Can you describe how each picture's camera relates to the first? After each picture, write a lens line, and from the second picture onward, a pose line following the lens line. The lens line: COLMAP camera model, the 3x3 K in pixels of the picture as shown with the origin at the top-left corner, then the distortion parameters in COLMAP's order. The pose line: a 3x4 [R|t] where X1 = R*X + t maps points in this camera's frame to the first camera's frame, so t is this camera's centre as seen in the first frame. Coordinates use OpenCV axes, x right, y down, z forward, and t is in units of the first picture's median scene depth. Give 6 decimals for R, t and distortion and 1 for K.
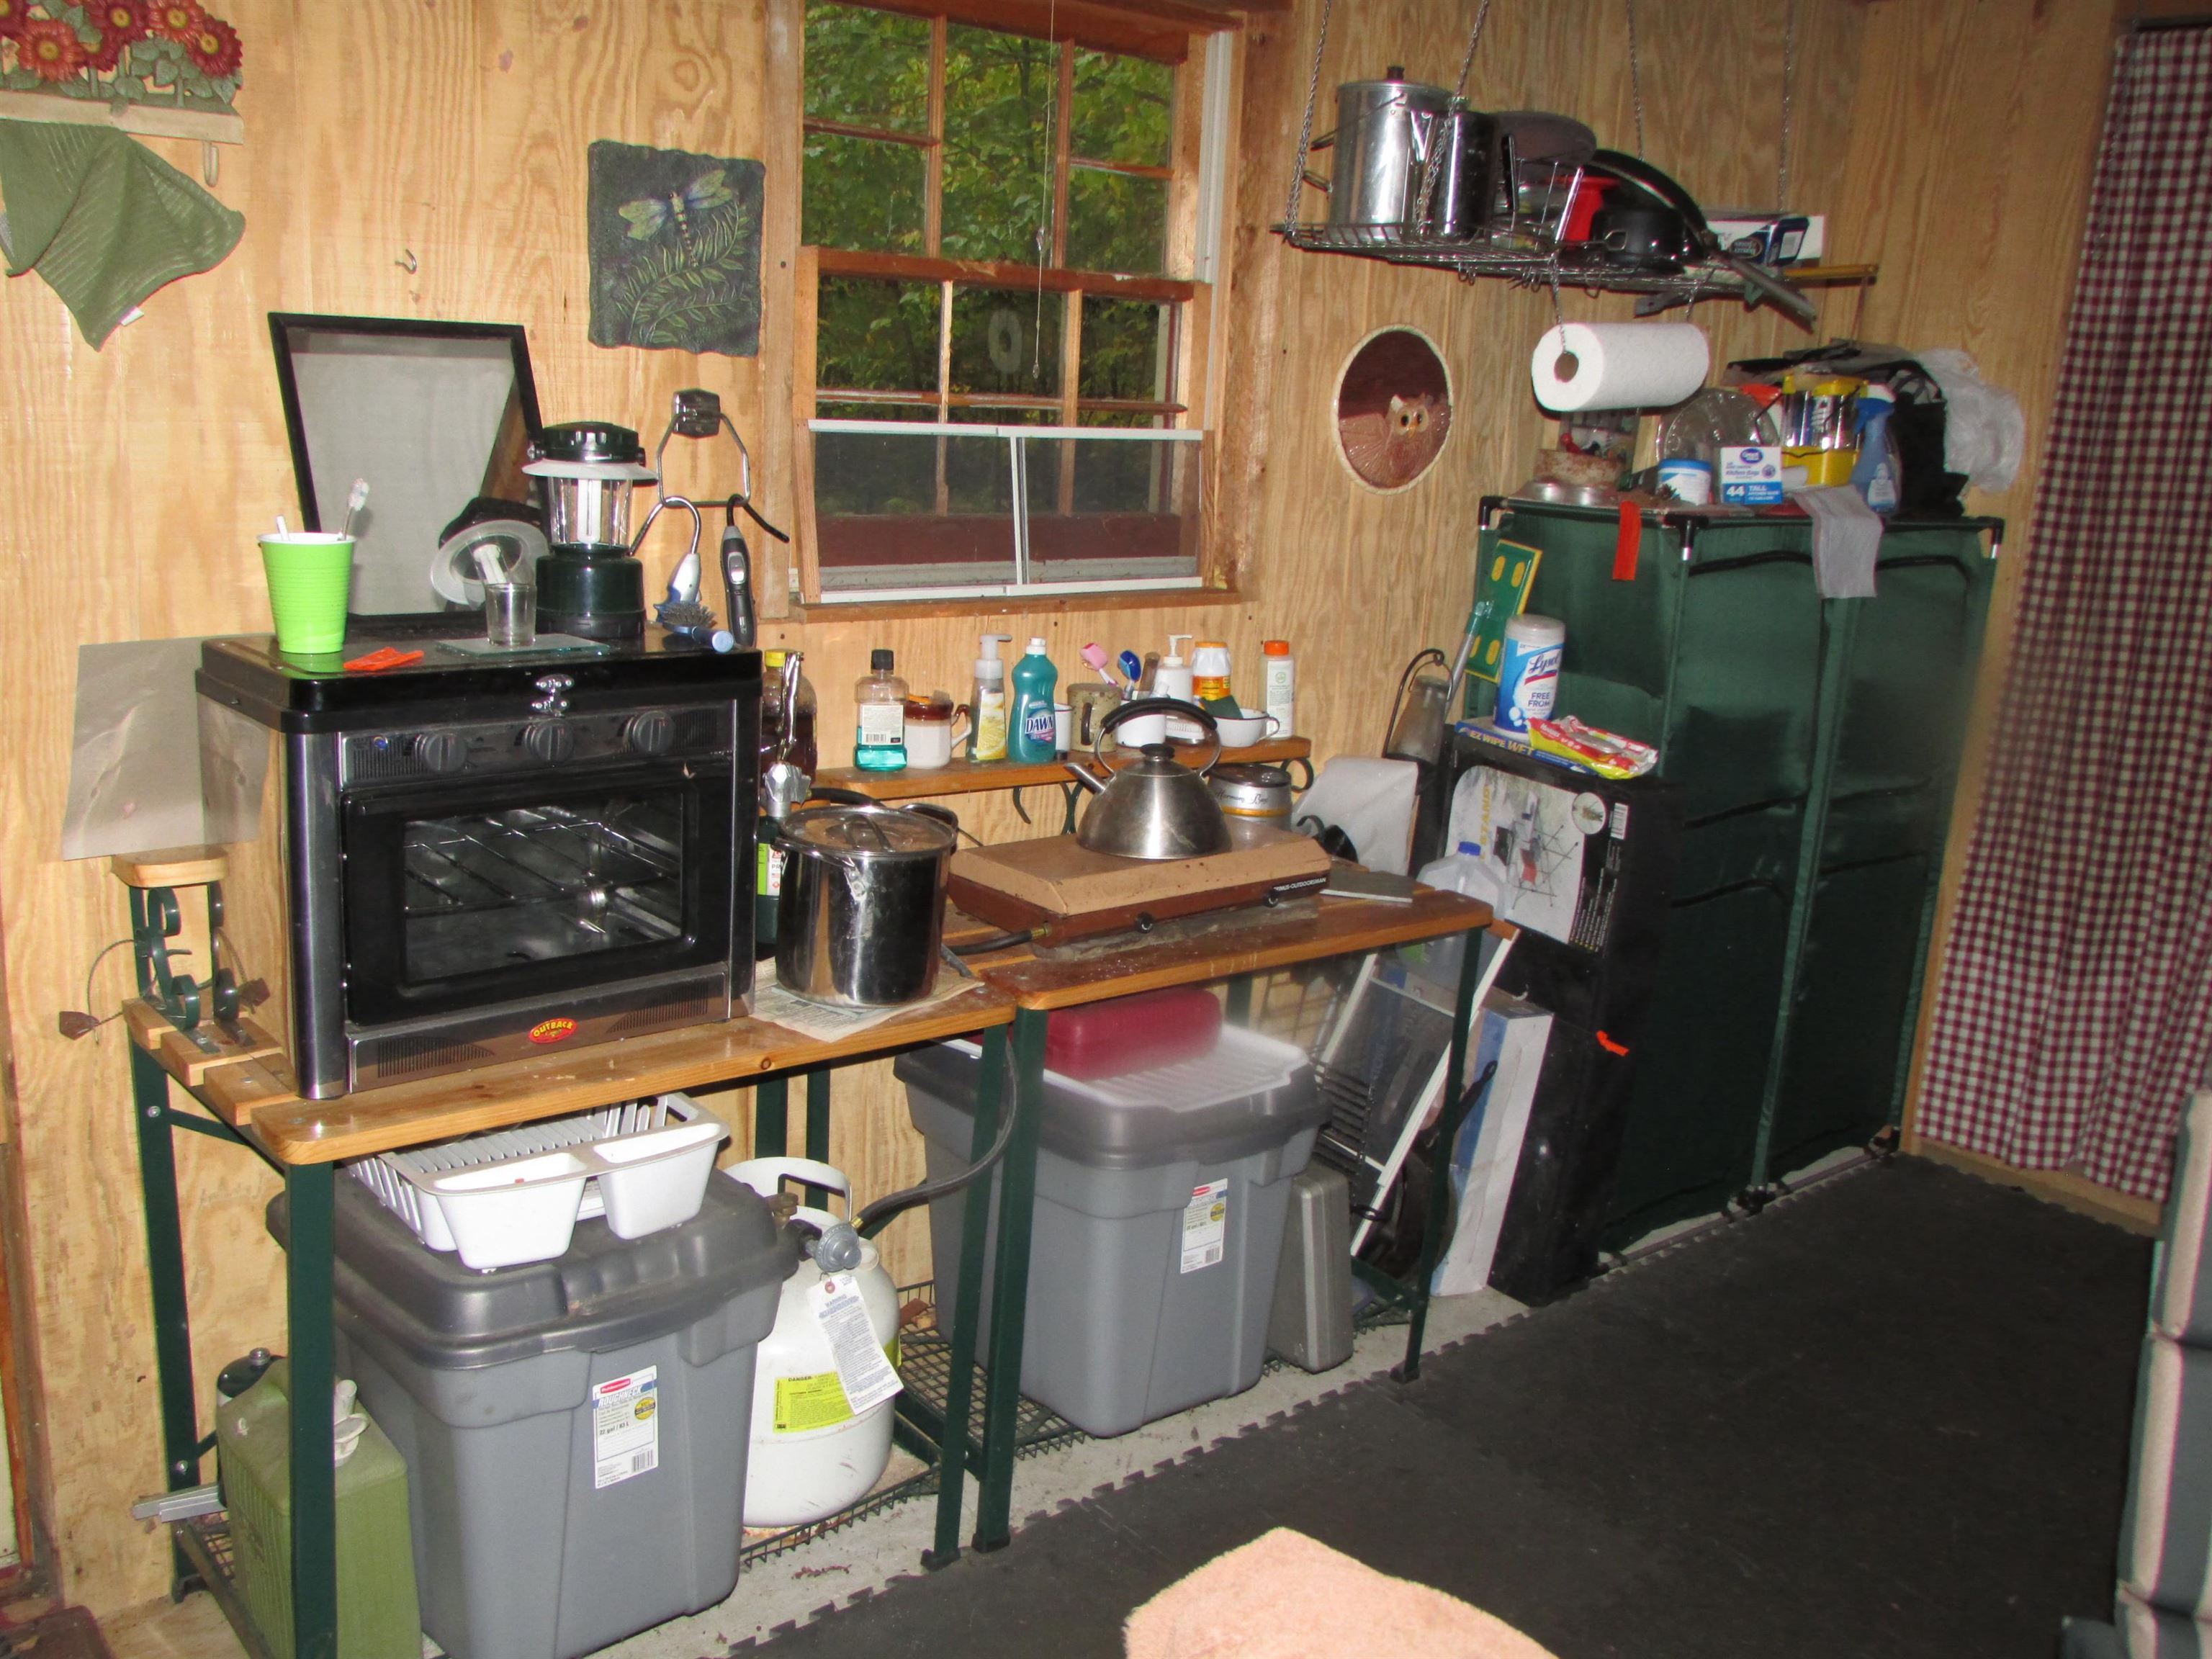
lens RADIAL K [[1979.3, 0, 1107.5], [0, 1979.3, 915.2], [0, 0, 1]] dist [-0.105817, 0.038510]
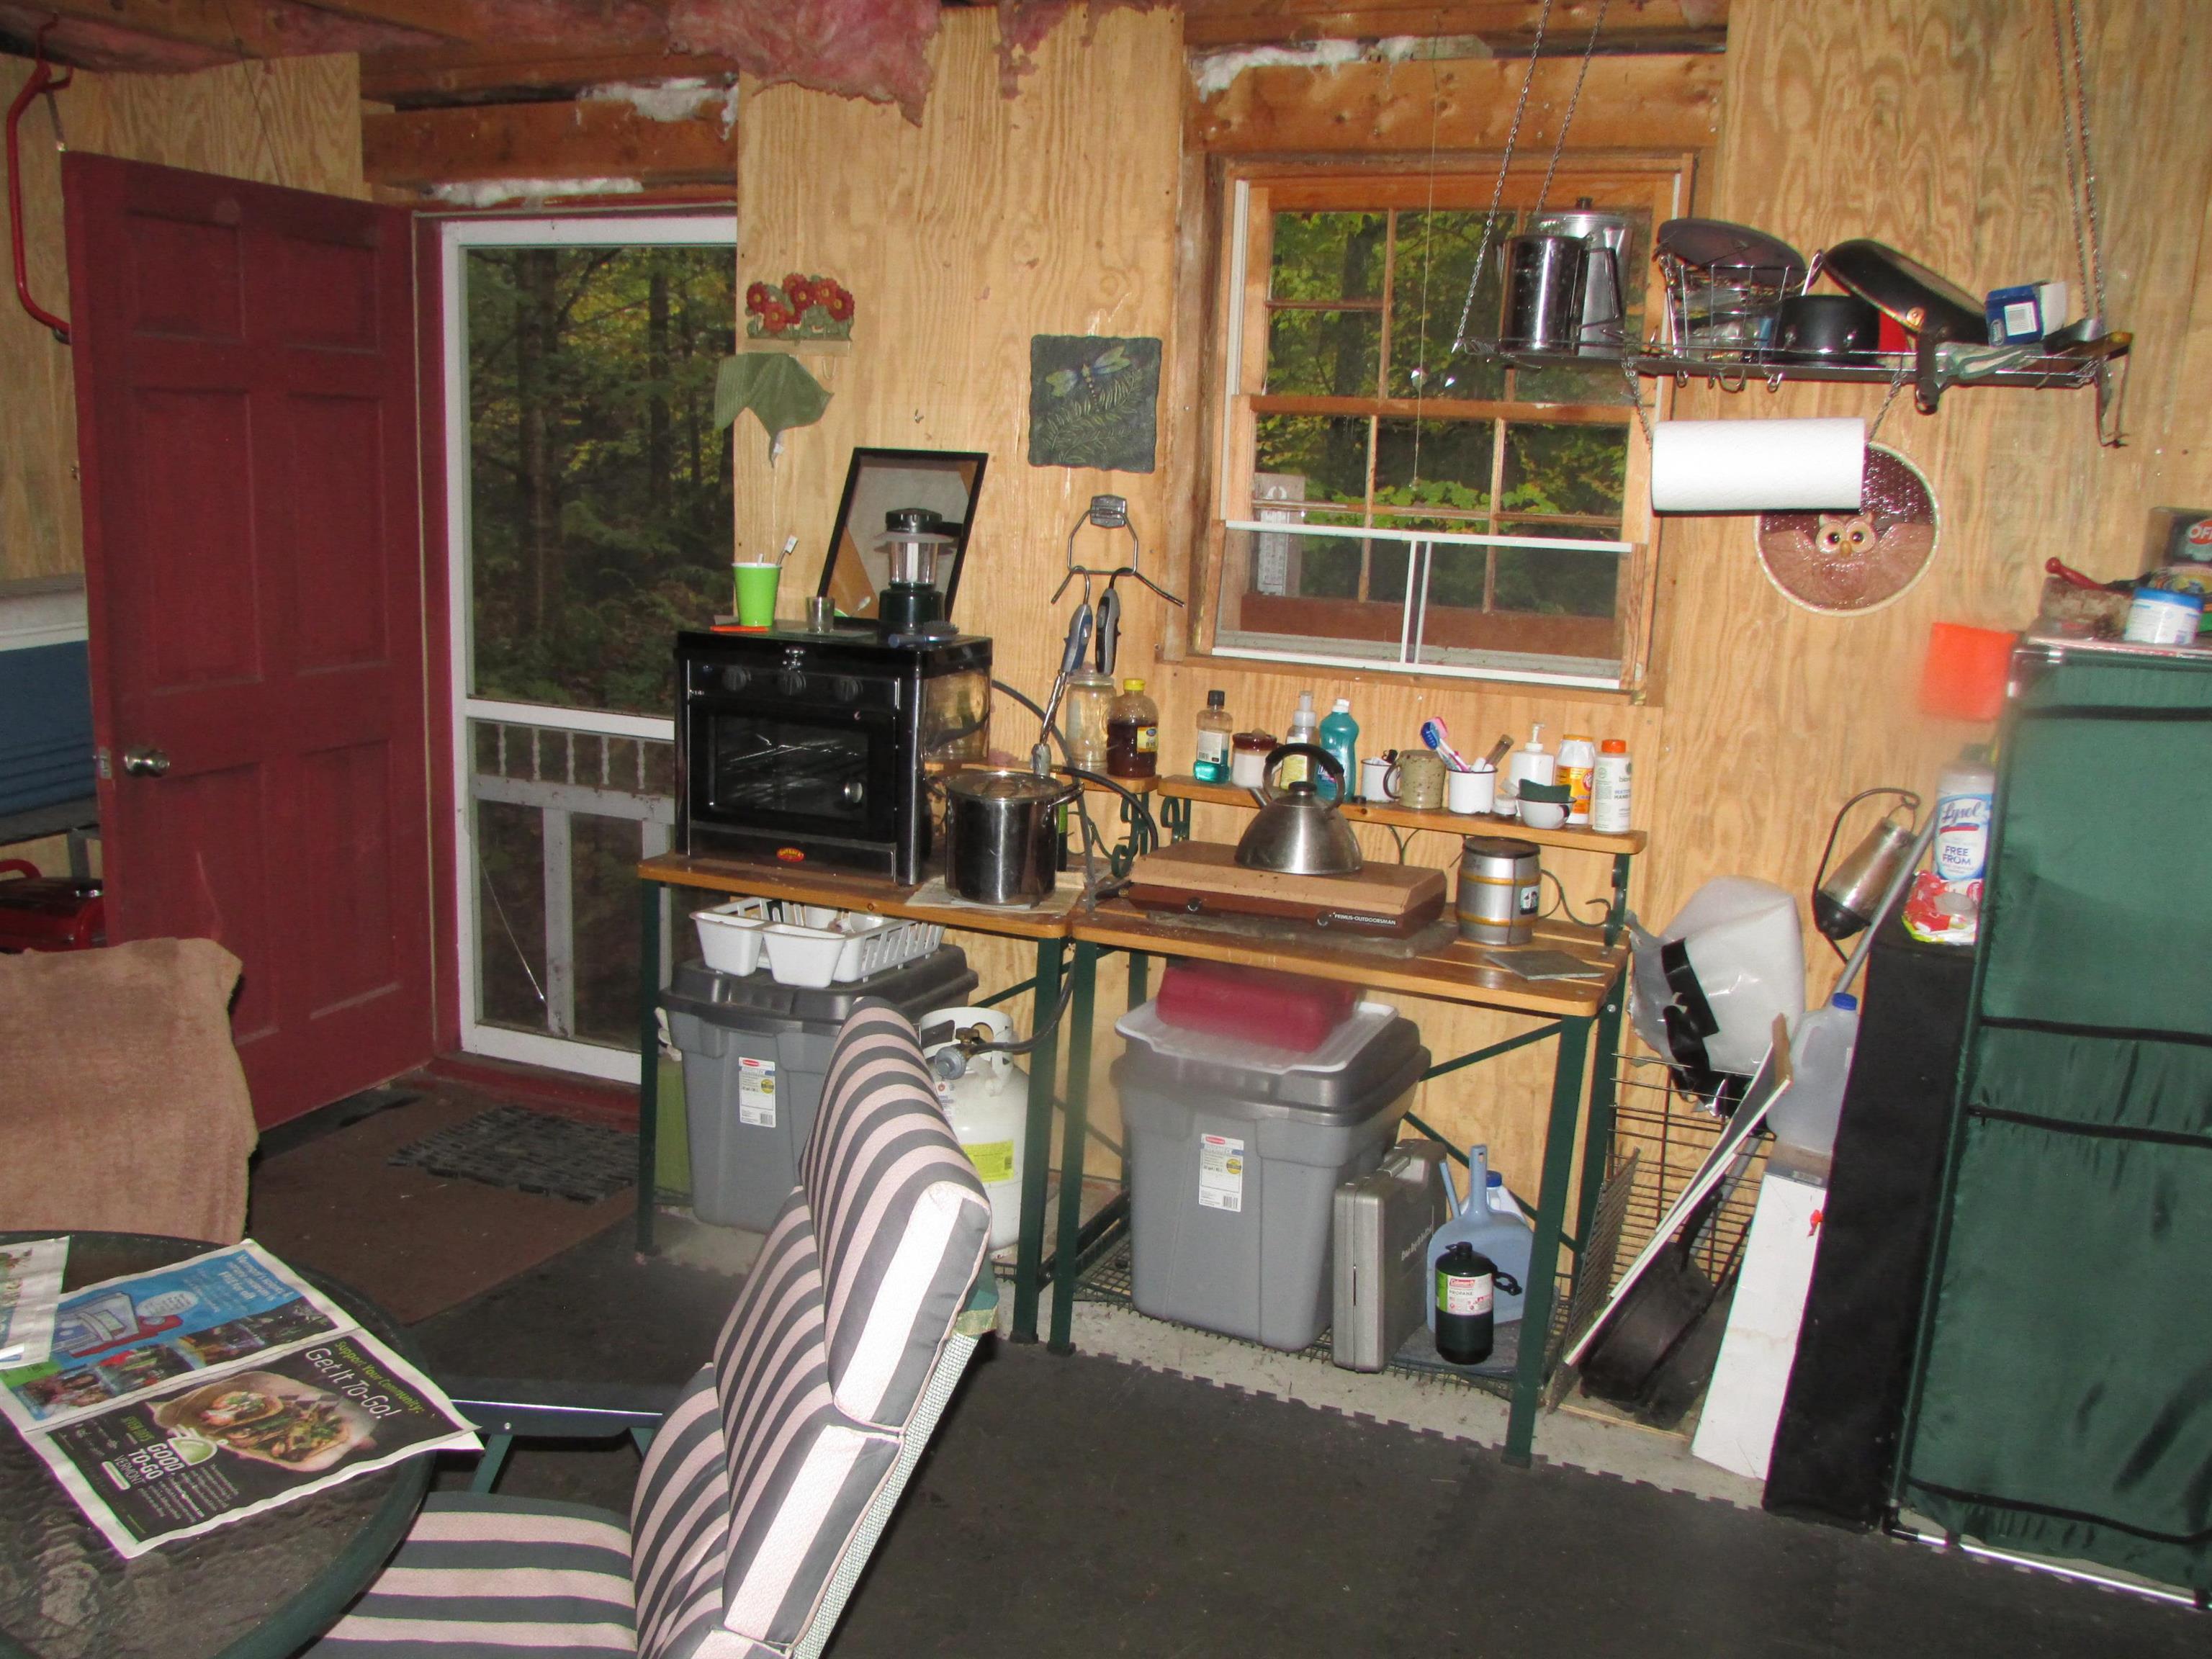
lens RADIAL K [[1979.3, 0, 1107.5], [0, 1979.3, 915.2], [0, 0, 1]] dist [-0.105817, 0.038510]
pose [[0.416393, 0.170101, -0.893131, 1.173262], [-0.255599, 0.964625, 0.064553, -0.061161], [0.872517, 0.201404, 0.445141, 0.410516]]
